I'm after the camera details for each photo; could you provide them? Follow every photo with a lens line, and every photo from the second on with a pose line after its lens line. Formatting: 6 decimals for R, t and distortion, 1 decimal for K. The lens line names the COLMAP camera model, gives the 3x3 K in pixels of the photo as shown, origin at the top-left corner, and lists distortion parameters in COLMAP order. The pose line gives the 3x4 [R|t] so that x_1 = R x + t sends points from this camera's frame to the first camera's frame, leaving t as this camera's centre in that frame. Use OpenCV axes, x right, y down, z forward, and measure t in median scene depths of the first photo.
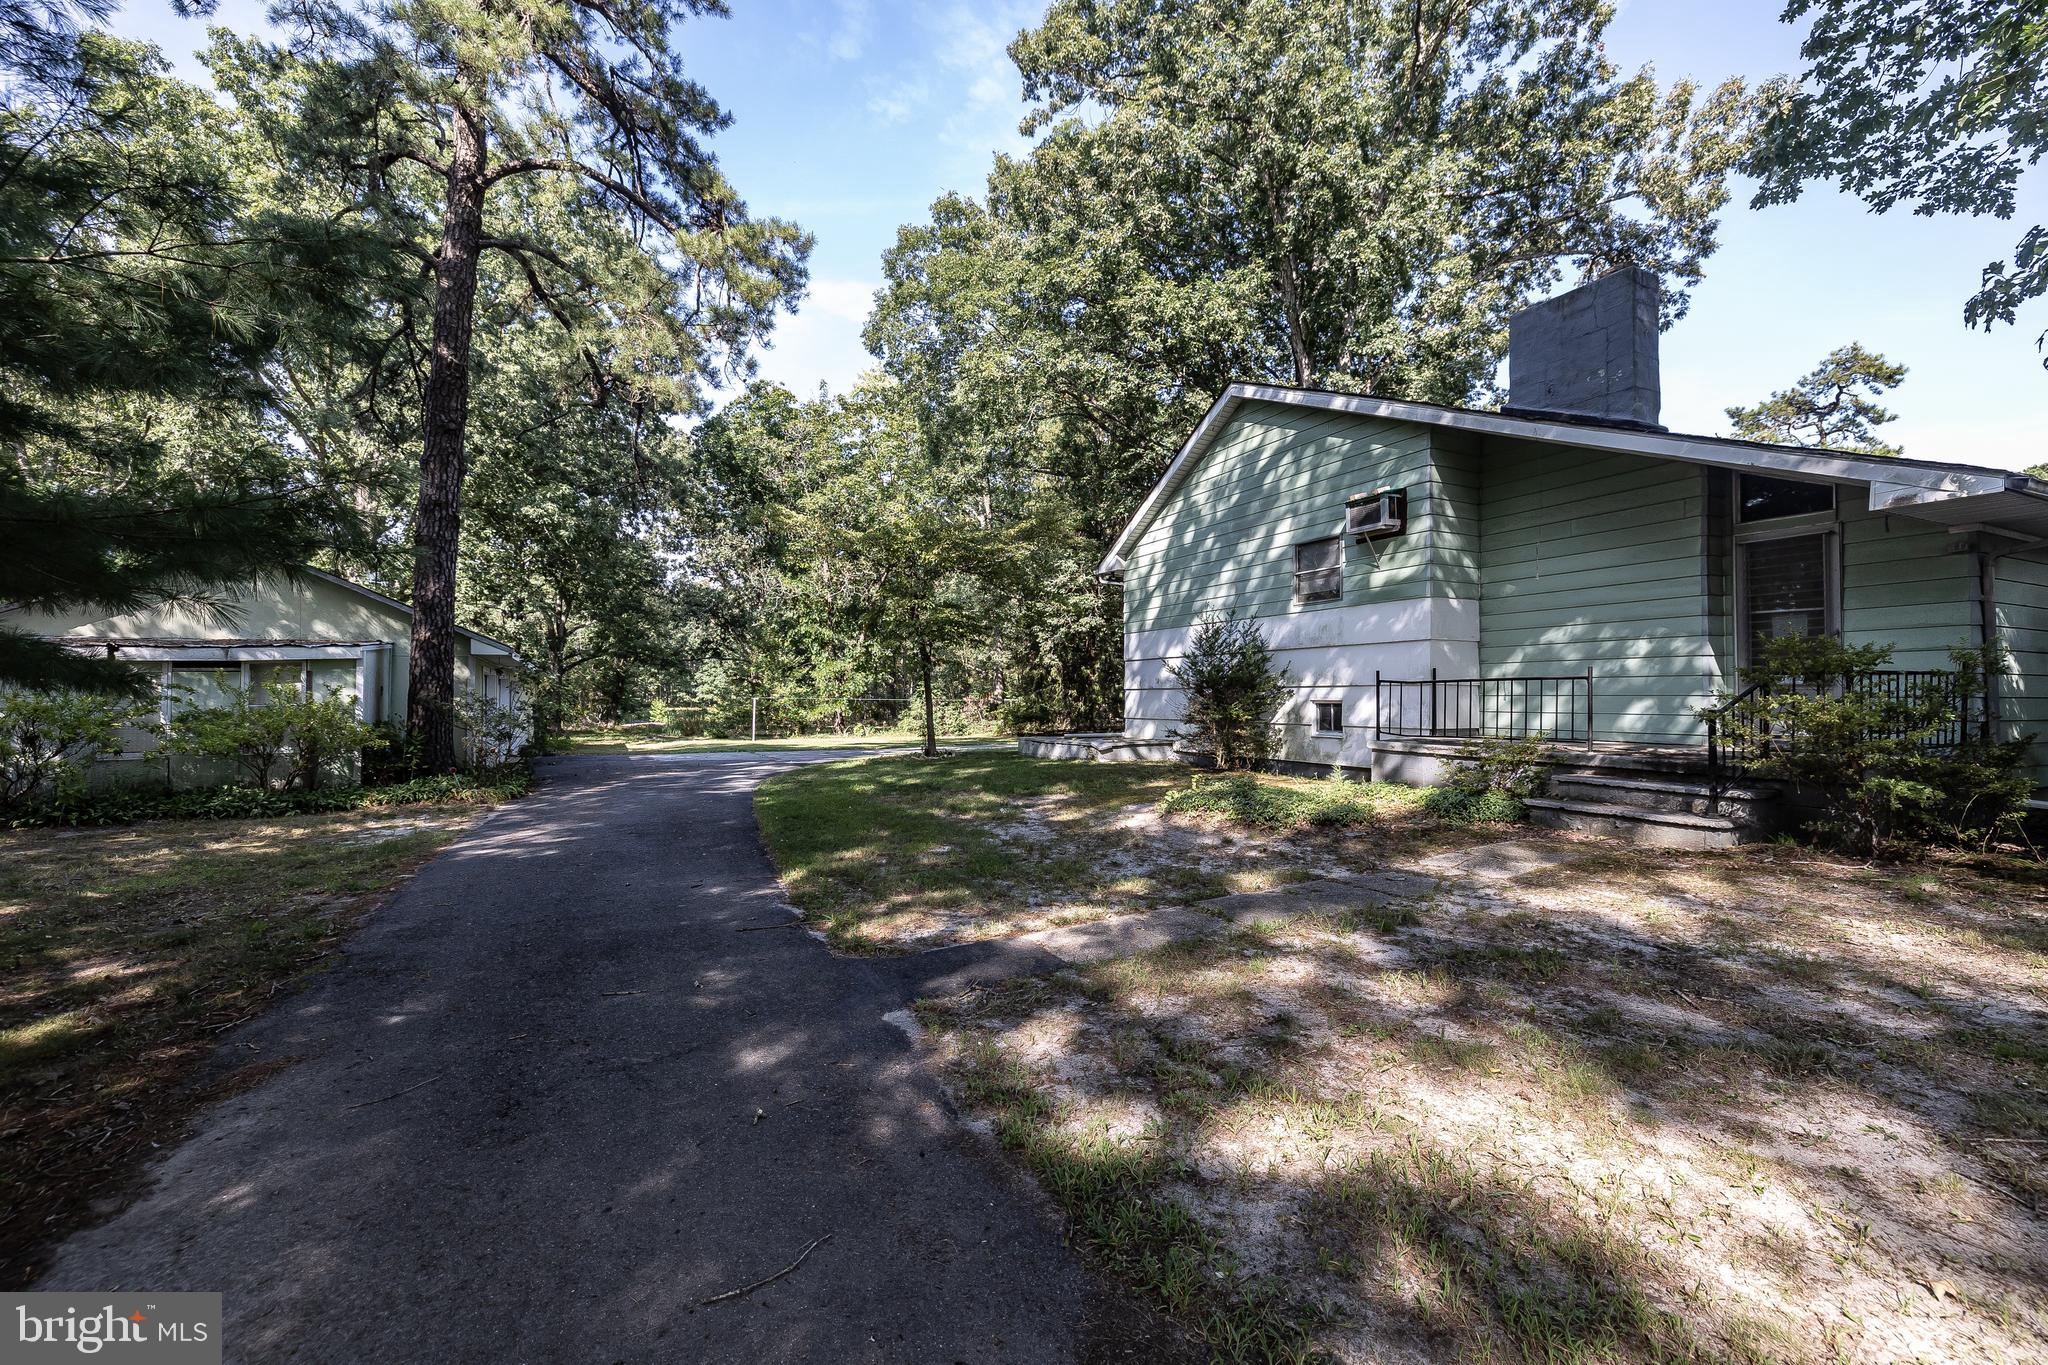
lens RADIAL K [[871.0, 0, 1013.1], [0, 871.0, 678.9], [0, 0, 1]] dist [0.002302, -0.001248]
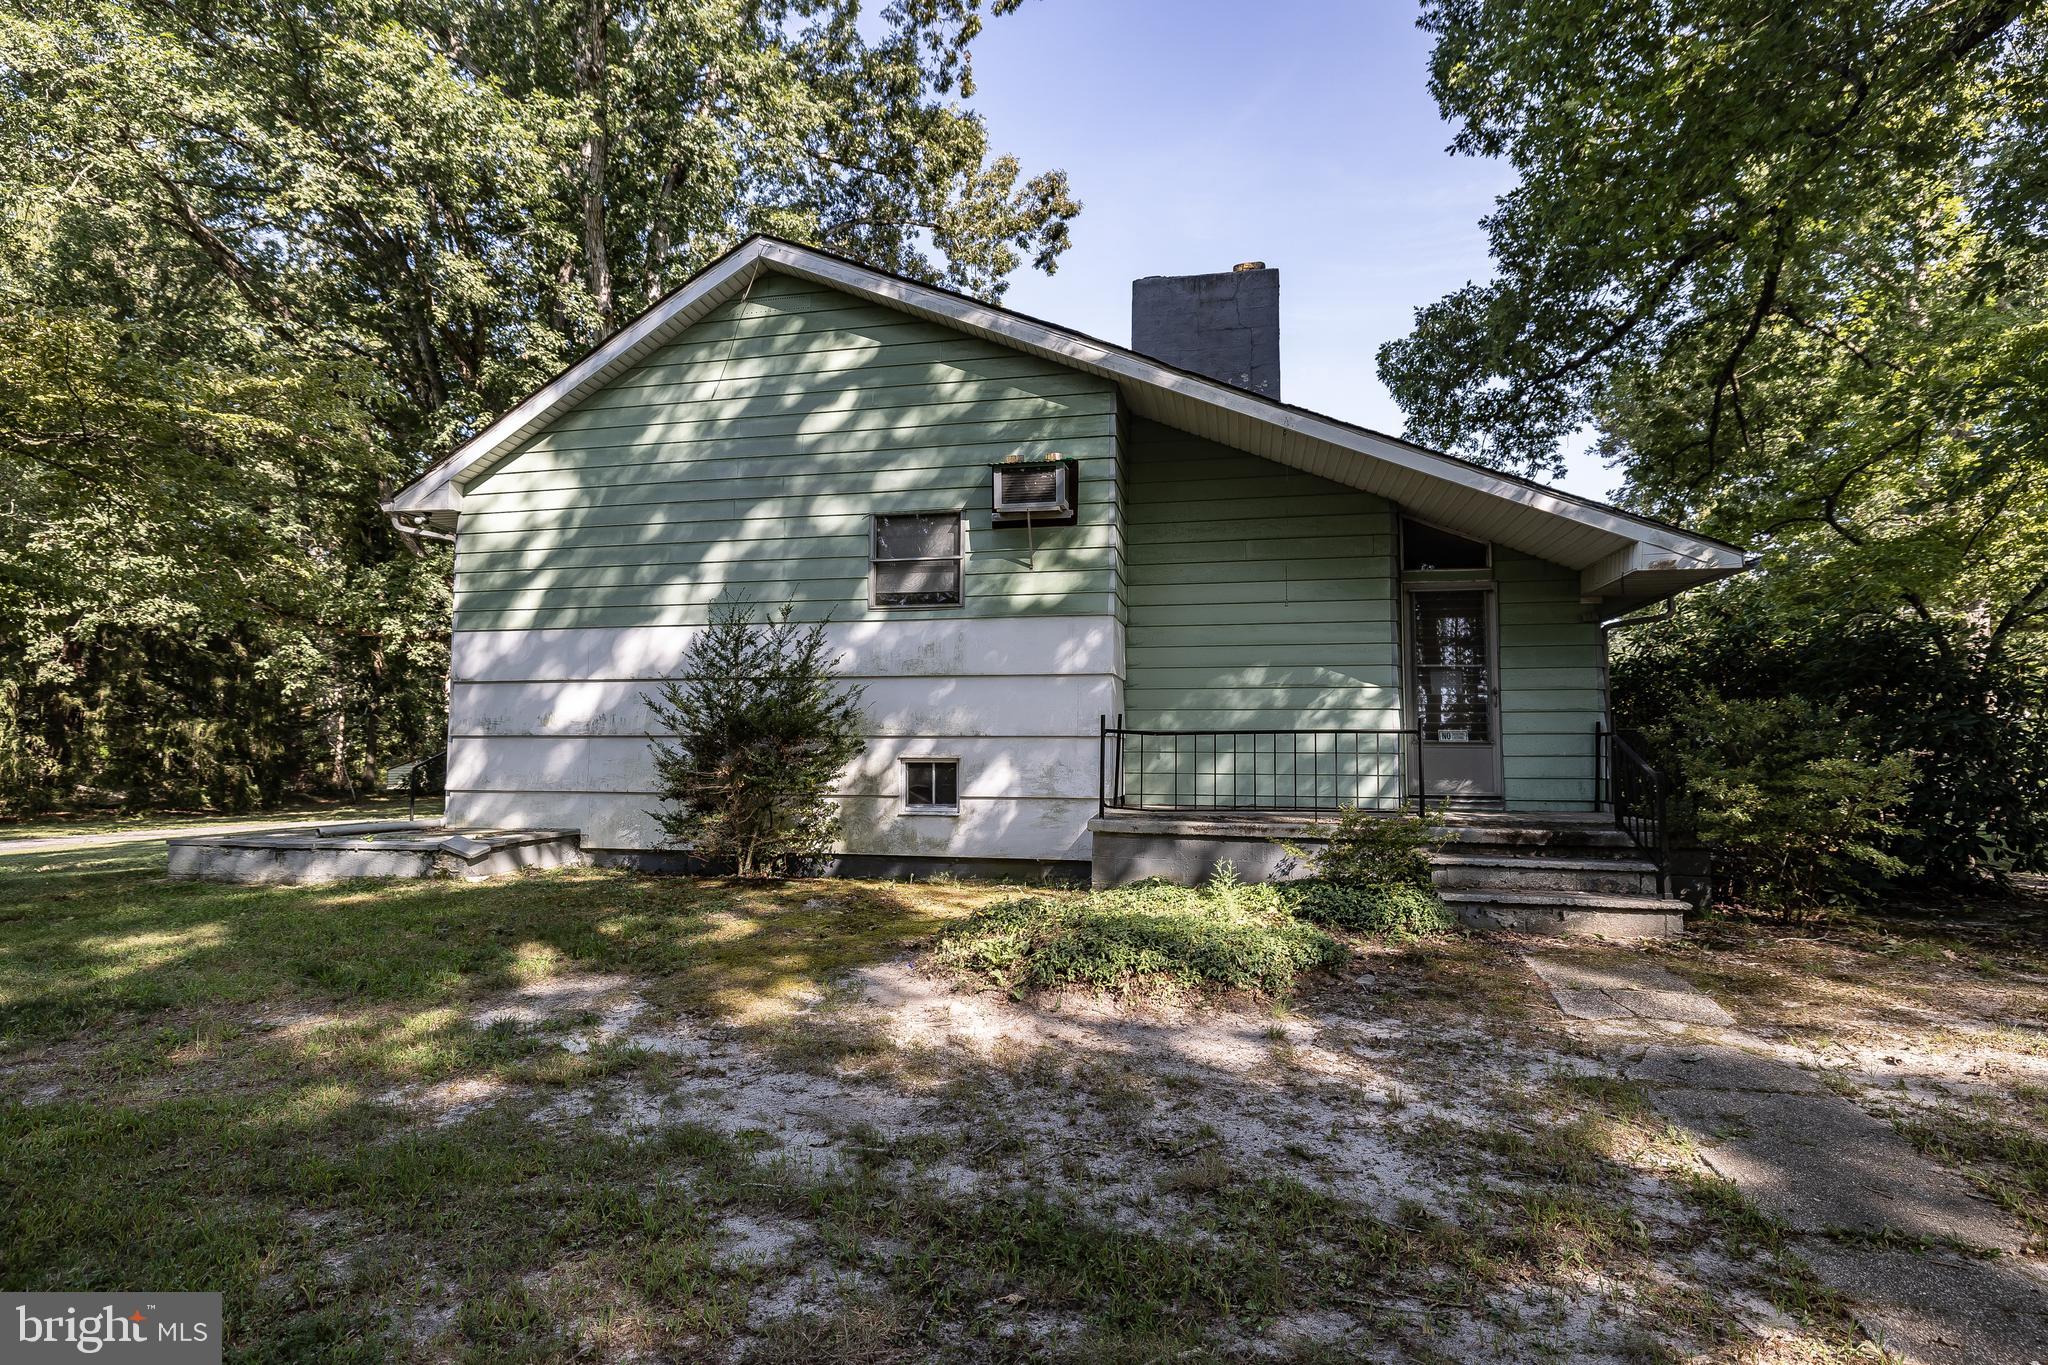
lens RADIAL K [[1053.9, 0, 1024.9], [0, 1053.9, 669.0], [0, 0, 1]] dist [-0.002031, 0.003784]
pose [[0.612142, 0.066696, 0.787930, -0.169409], [-0.021639, 0.997476, -0.067622, 0.007142], [-0.790452, 0.024344, 0.612041, 0.348503]]
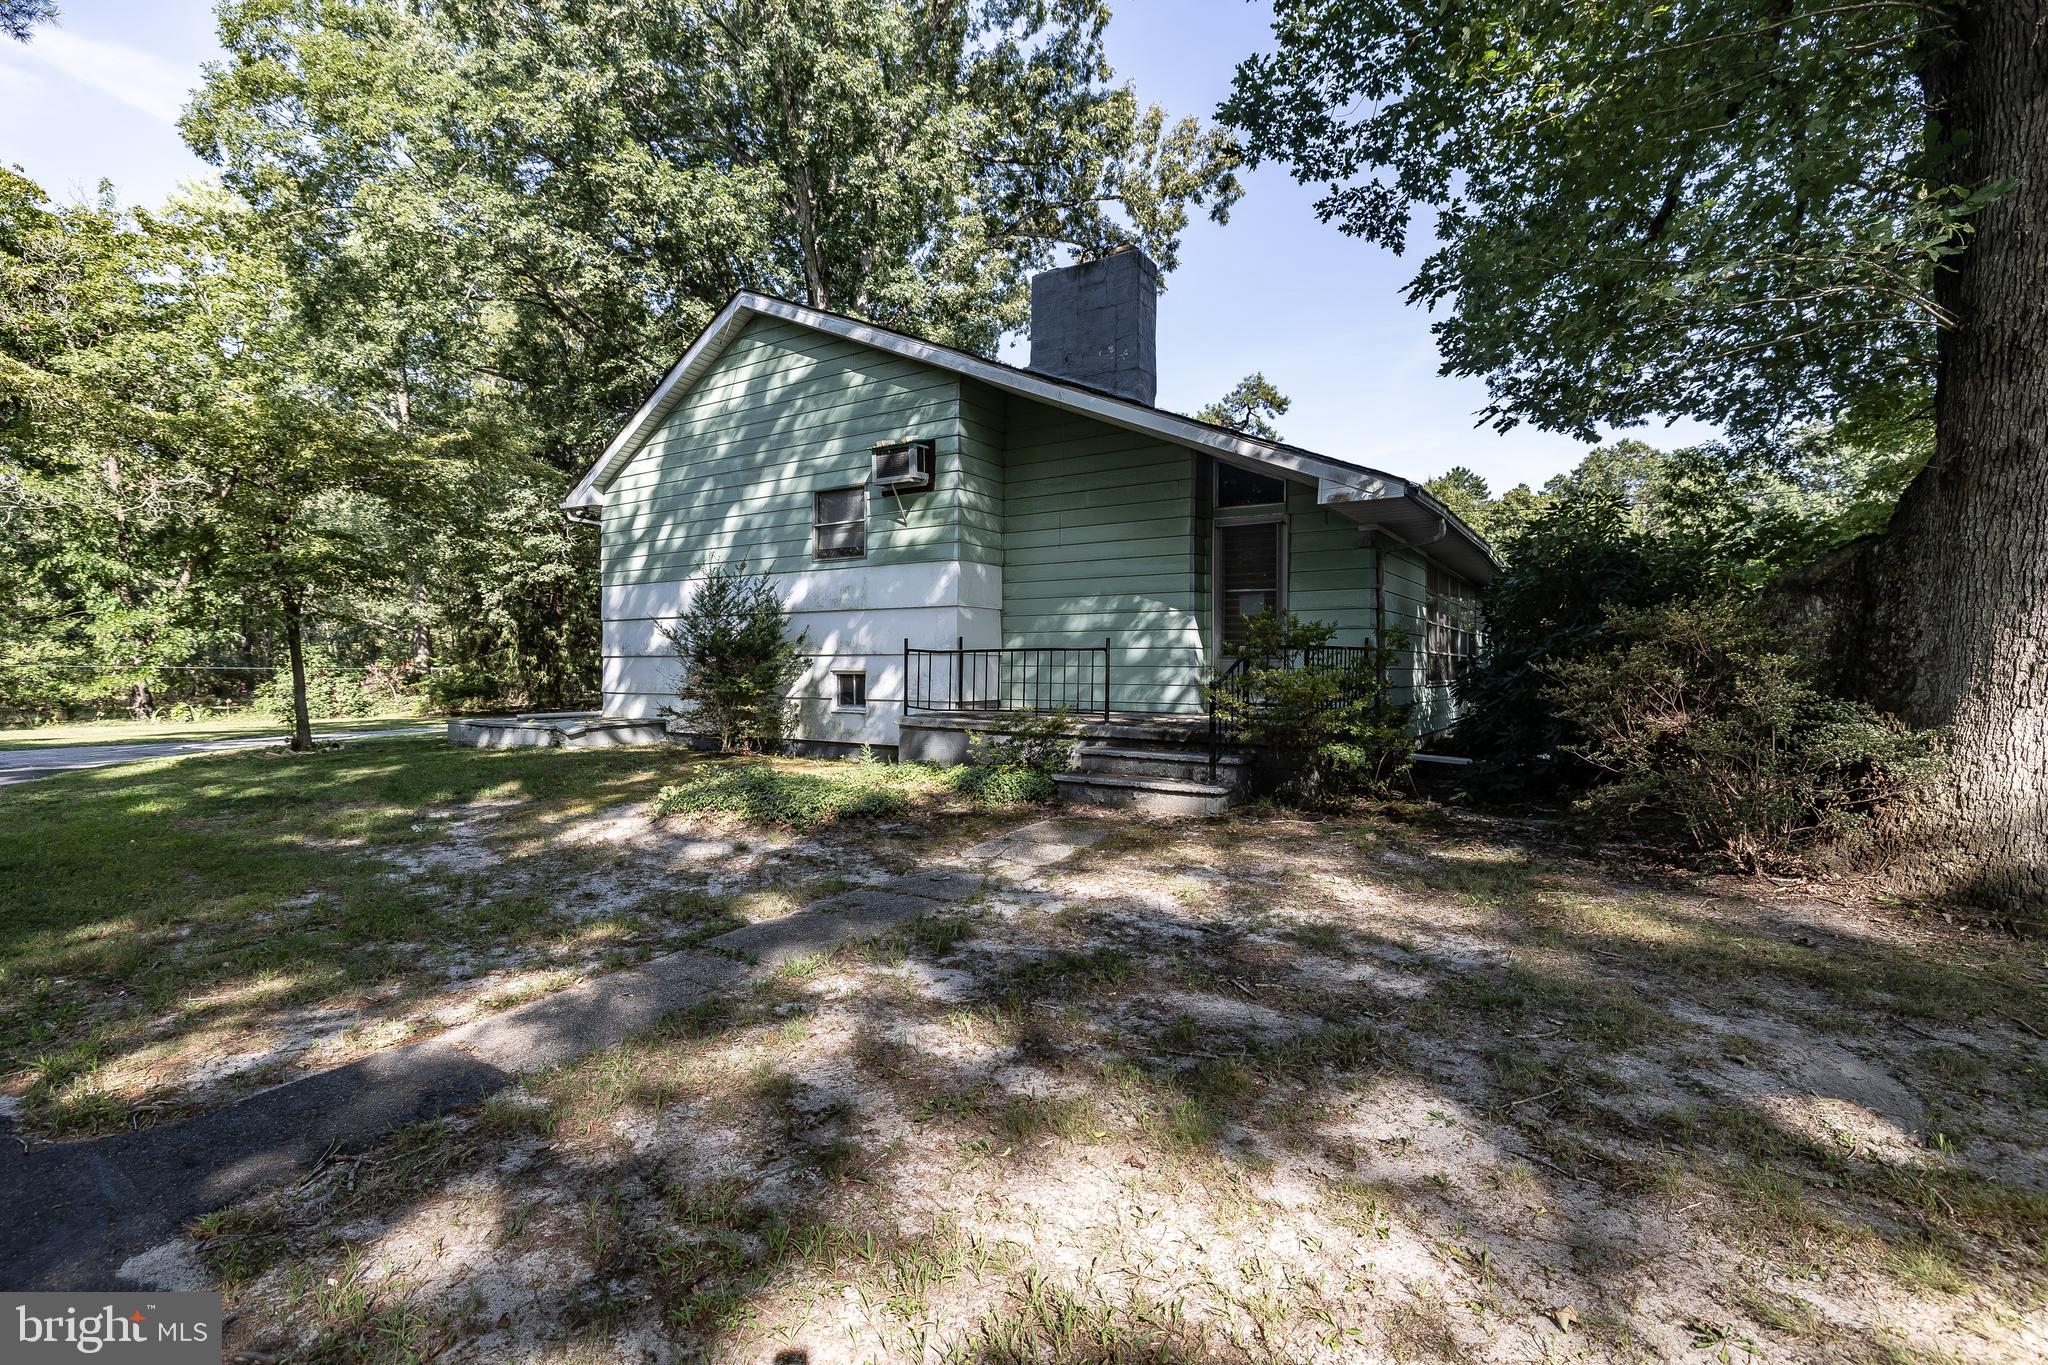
lens RADIAL K [[958.7, 0, 1030.6], [0, 958.7, 676.4], [0, 0, 1]] dist [-0.018111, 0.004925]
pose [[0.852875, -0.003232, 0.522106, 0.006740], [-0.013880, 0.999487, 0.028860, -0.000291], [-0.521931, -0.031861, 0.852392, 0.054619]]
